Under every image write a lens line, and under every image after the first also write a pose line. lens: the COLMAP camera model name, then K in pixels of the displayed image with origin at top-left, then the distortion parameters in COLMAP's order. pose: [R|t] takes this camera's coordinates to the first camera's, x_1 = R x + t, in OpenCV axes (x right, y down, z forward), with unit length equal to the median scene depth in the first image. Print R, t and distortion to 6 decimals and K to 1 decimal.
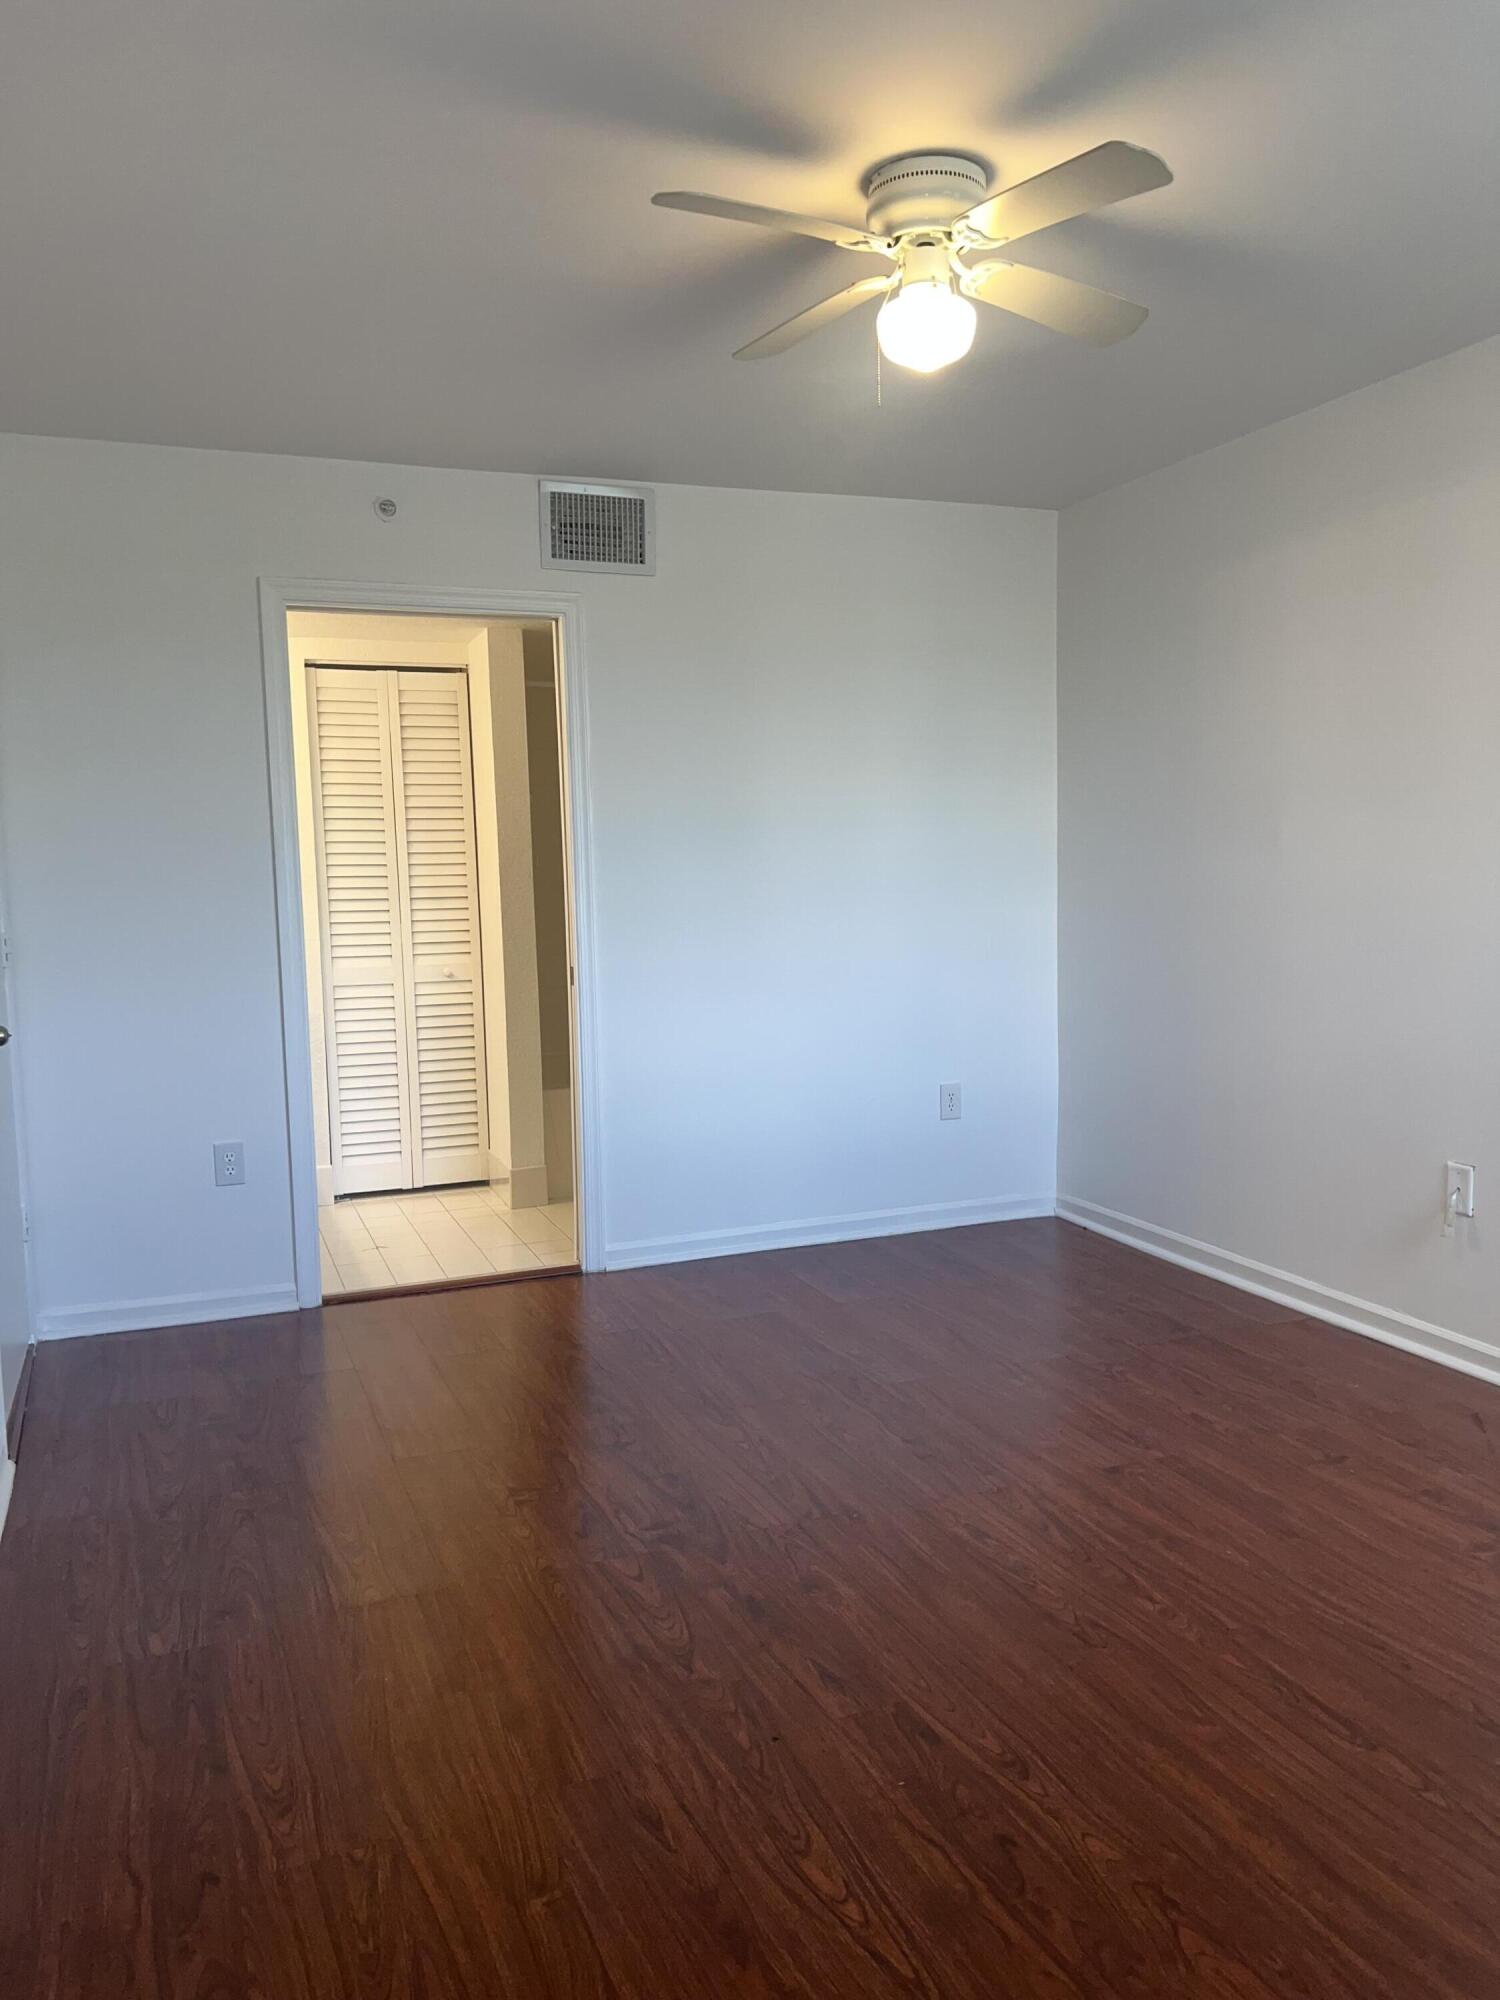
lens RADIAL K [[1506.3, 0, 763.2], [0, 1506.3, 989.7], [0, 0, 1]] dist [0.068446, -0.083780]
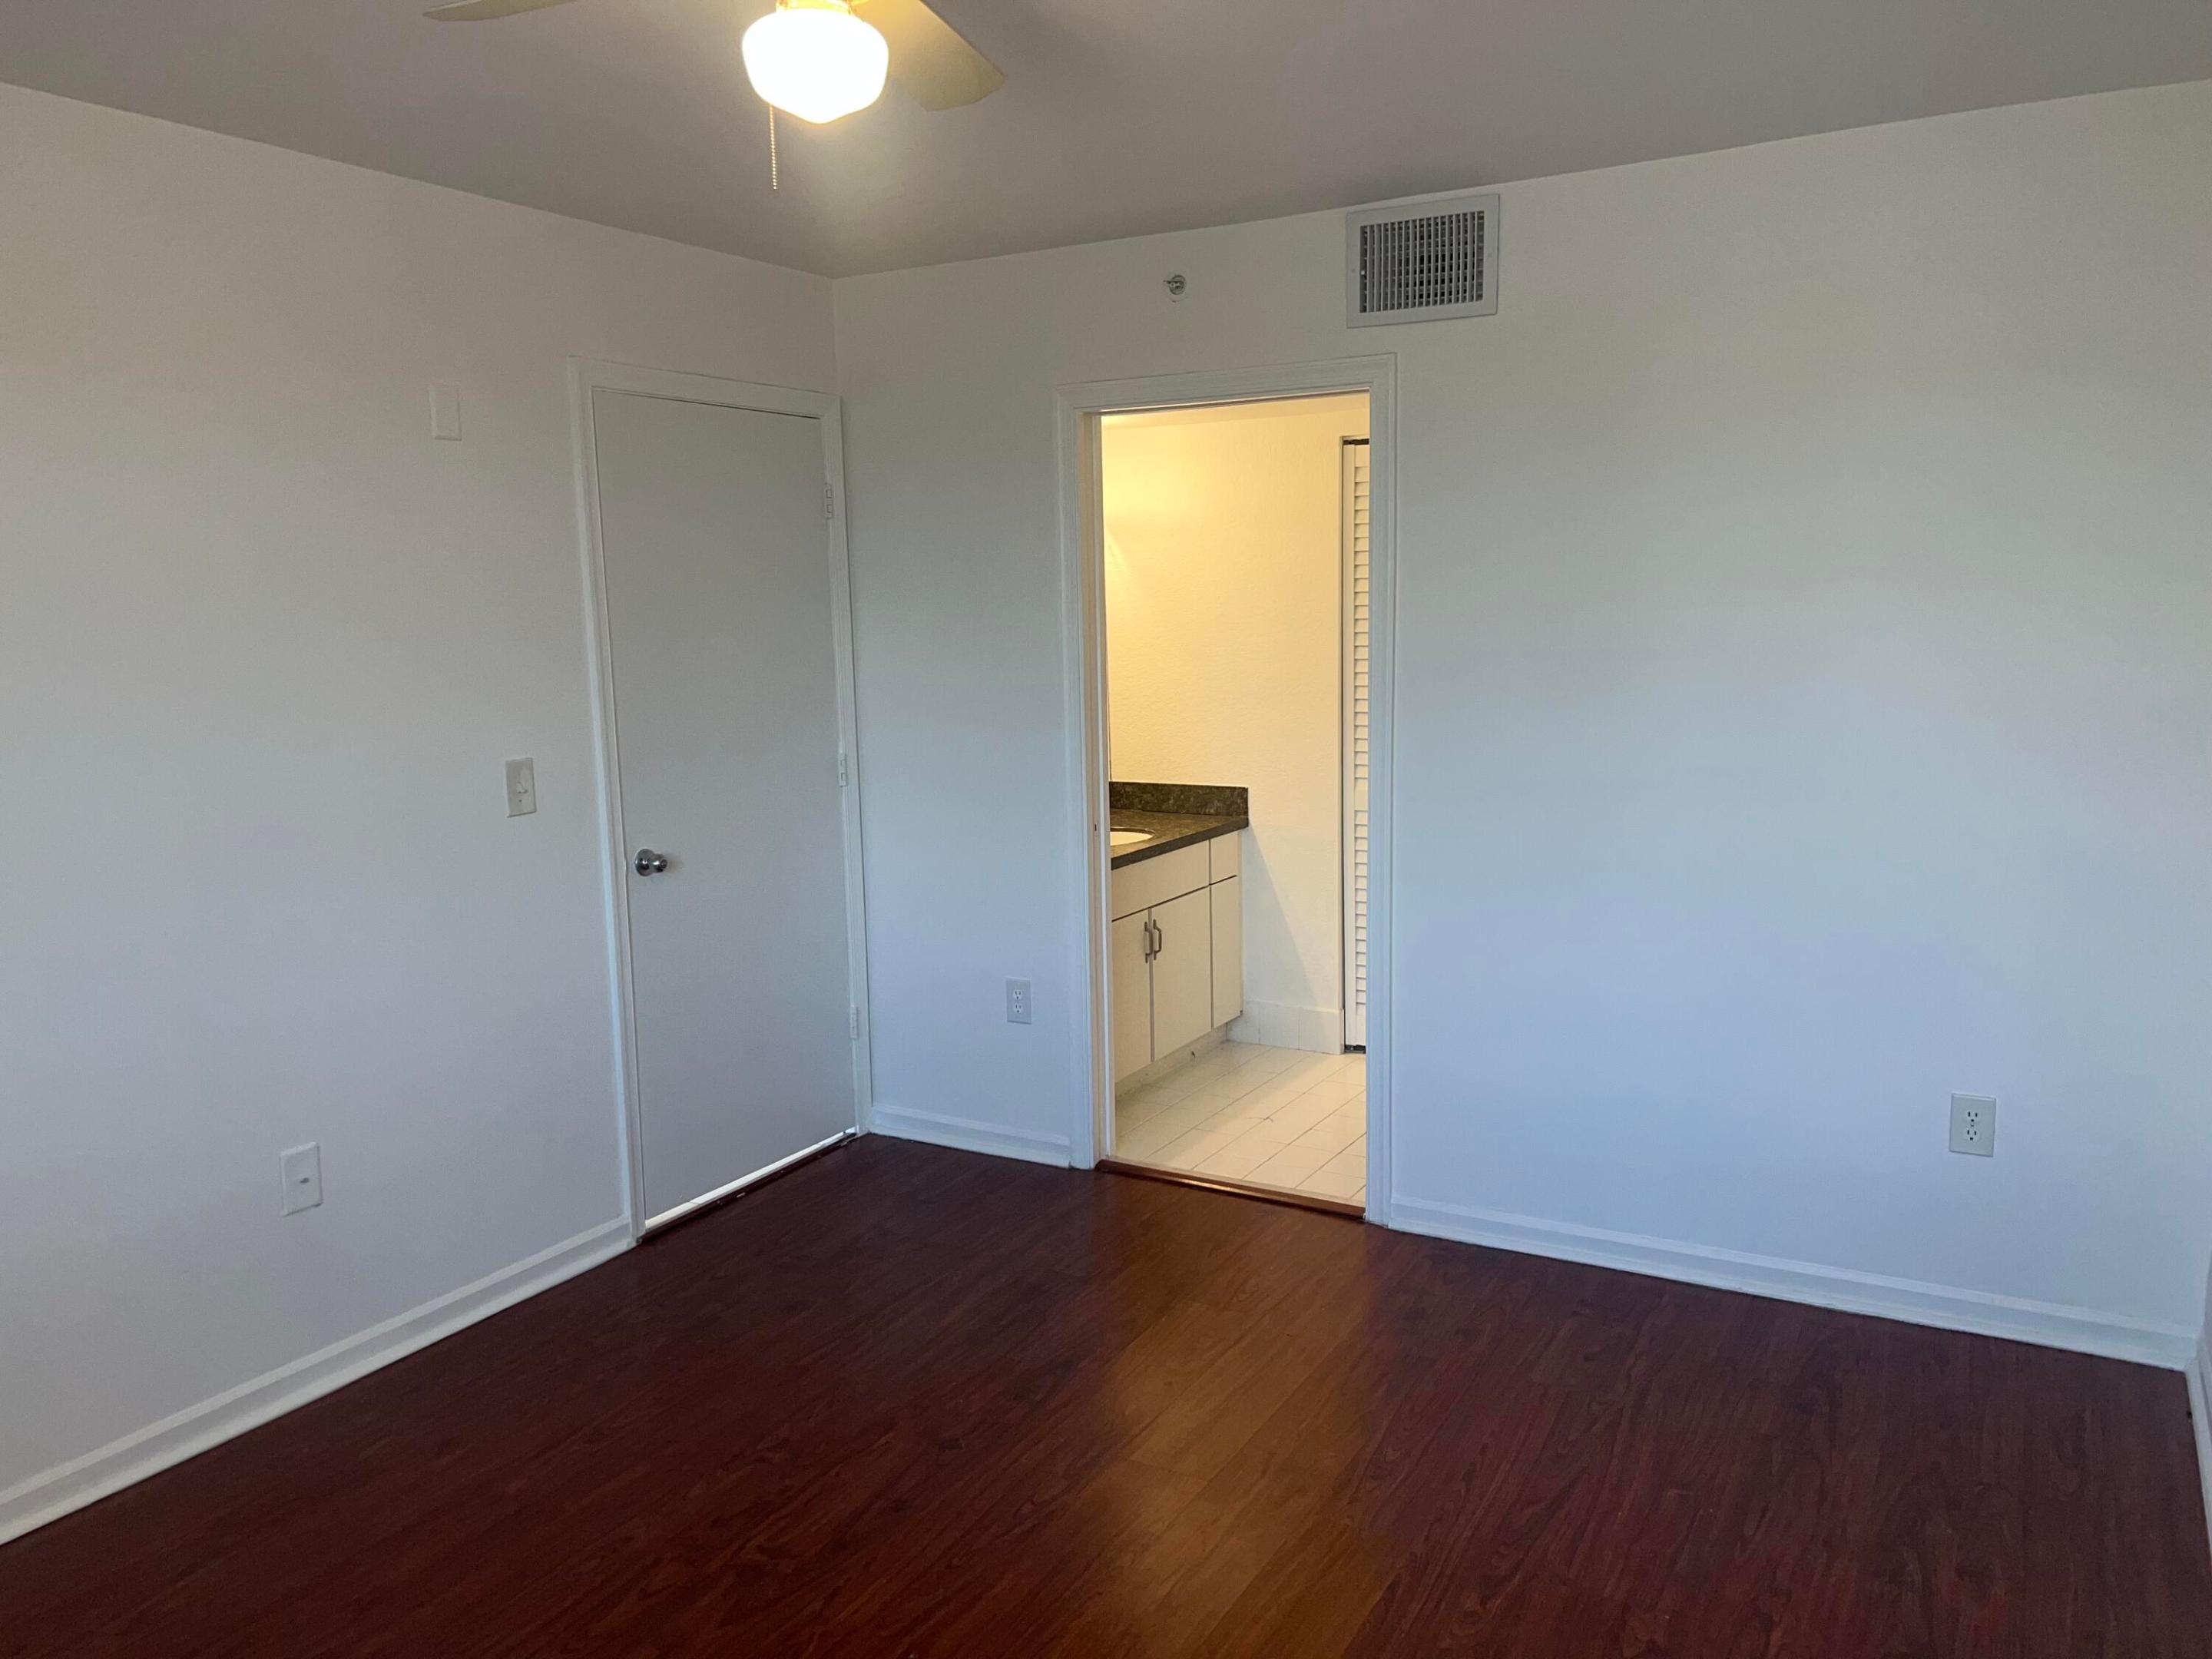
lens RADIAL K [[1665.9, 0, 1113.7], [0, 1665.9, 826.3], [0, 0, 1]] dist [0.068446, -0.083780]
pose [[0.625647, 0.117187, -0.771254, 0.469844], [-0.063043, 0.993014, 0.099741, -0.101416], [0.777554, -0.013781, 0.628665, 0.357905]]
